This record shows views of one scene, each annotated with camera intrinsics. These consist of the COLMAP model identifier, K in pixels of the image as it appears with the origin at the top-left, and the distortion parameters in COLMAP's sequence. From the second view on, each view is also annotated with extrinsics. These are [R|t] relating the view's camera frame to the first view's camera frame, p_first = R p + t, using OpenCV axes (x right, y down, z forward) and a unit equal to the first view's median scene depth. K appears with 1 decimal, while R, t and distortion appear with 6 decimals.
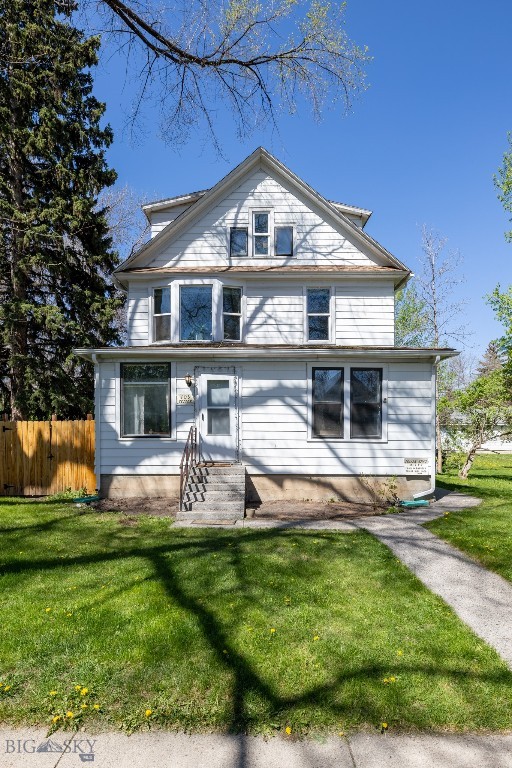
lens RADIAL K [[383.1, 0, 256.0], [0, 383.1, 409.2], [0, 0, 1]] dist [0.000675, 0.000026]
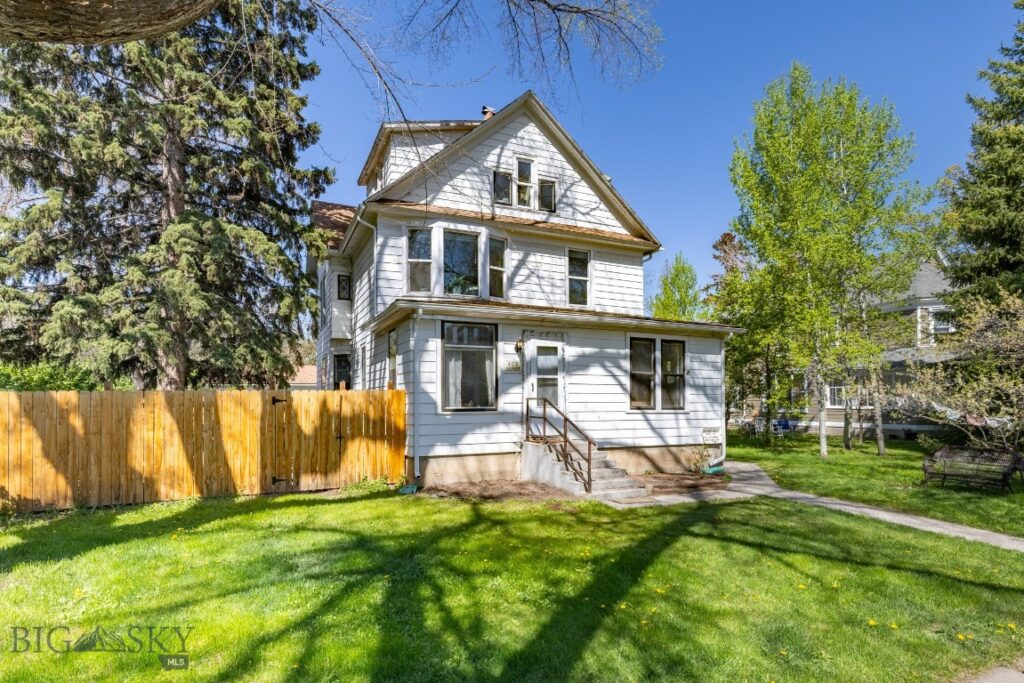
lens RADIAL K [[446.4, 0, 513.0], [0, 446.4, 362.1], [0, 0, 1]] dist [0.001255, 0.000137]
pose [[0.934454, 0.030644, 0.354762, -0.387348], [-0.024042, 0.999446, -0.023004, -0.008342], [-0.355271, 0.012967, 0.934673, 0.024703]]
